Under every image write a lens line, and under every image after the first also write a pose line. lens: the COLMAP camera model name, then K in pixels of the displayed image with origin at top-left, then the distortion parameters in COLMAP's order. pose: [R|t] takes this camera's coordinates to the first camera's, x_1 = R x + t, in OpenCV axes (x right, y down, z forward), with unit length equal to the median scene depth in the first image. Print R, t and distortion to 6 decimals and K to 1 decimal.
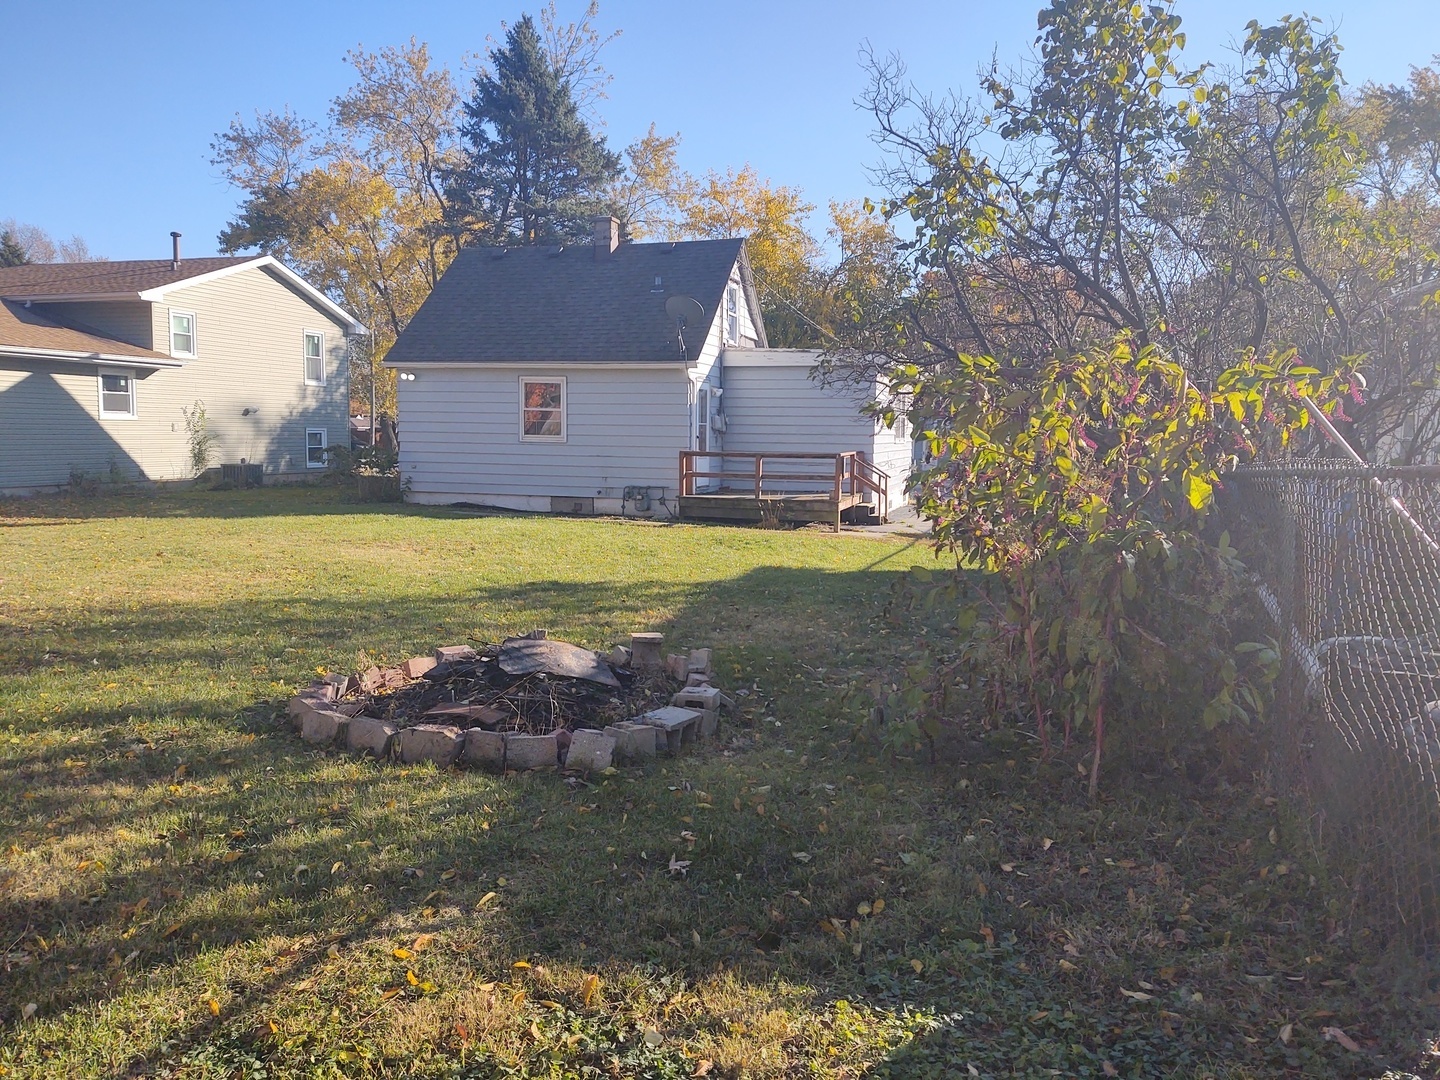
lens RADIAL K [[1112.7, 0, 711.9], [0, 1112.7, 511.8], [0, 0, 1]] dist [0.077554, -0.104893]
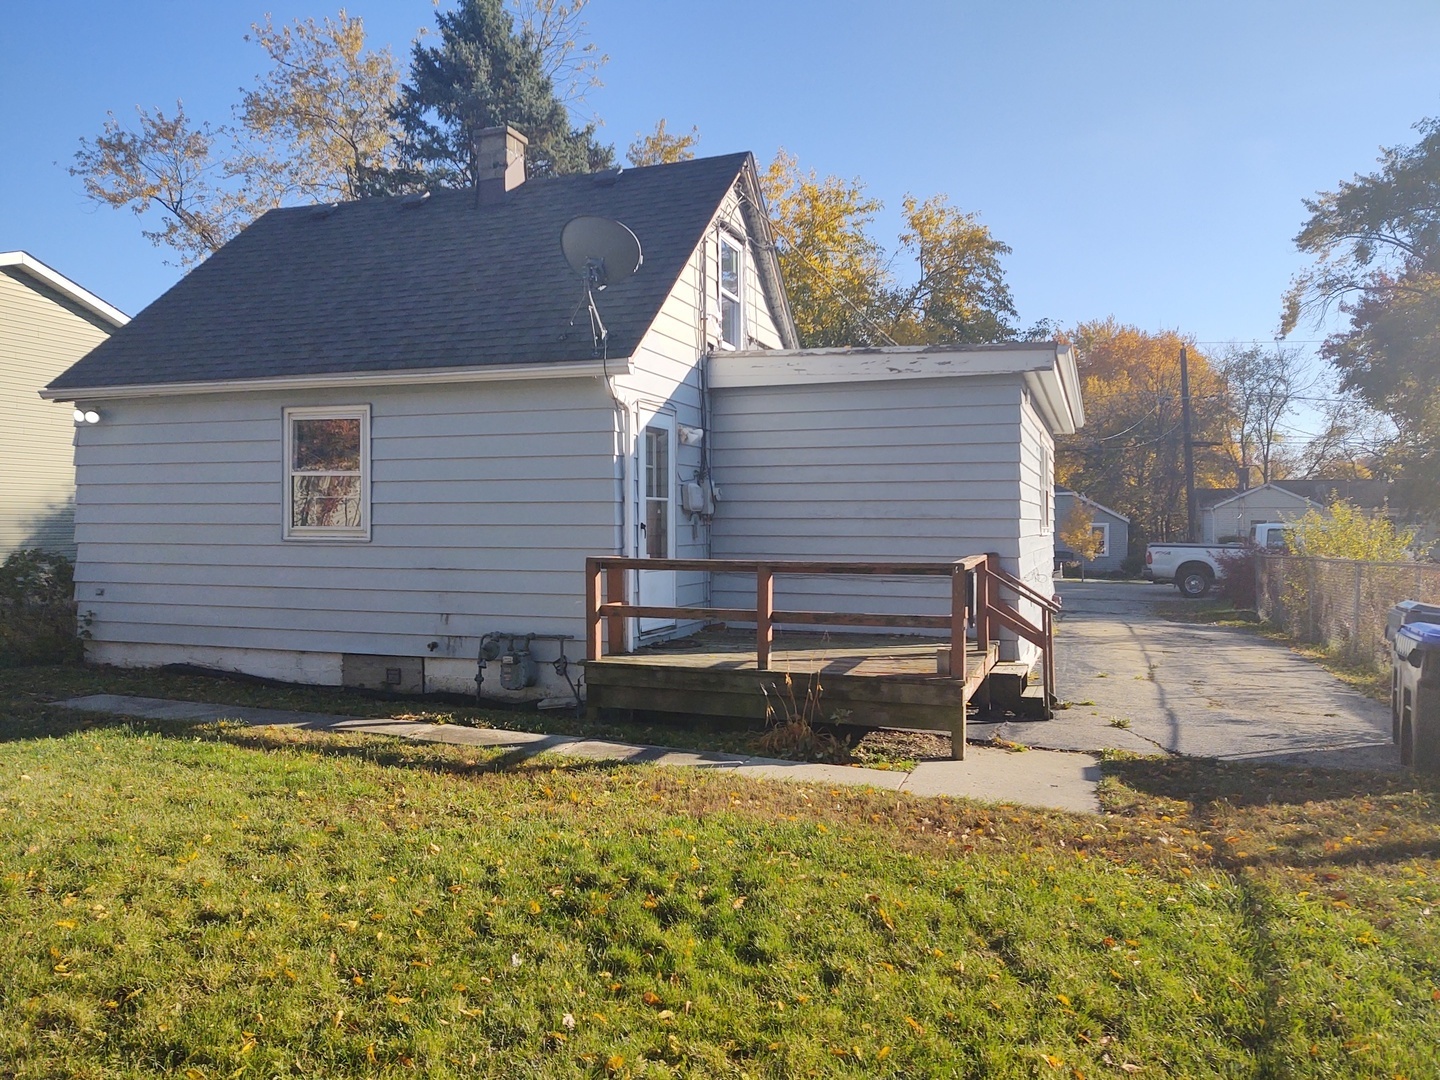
lens RADIAL K [[1112.7, 0, 711.9], [0, 1112.7, 511.8], [0, 0, 1]] dist [0.077554, -0.104893]
pose [[0.998106, -0.012574, -0.060219, 0.042021], [0.007478, 0.996428, -0.084114, -0.031376], [0.061062, 0.083505, 0.994635, 0.501592]]
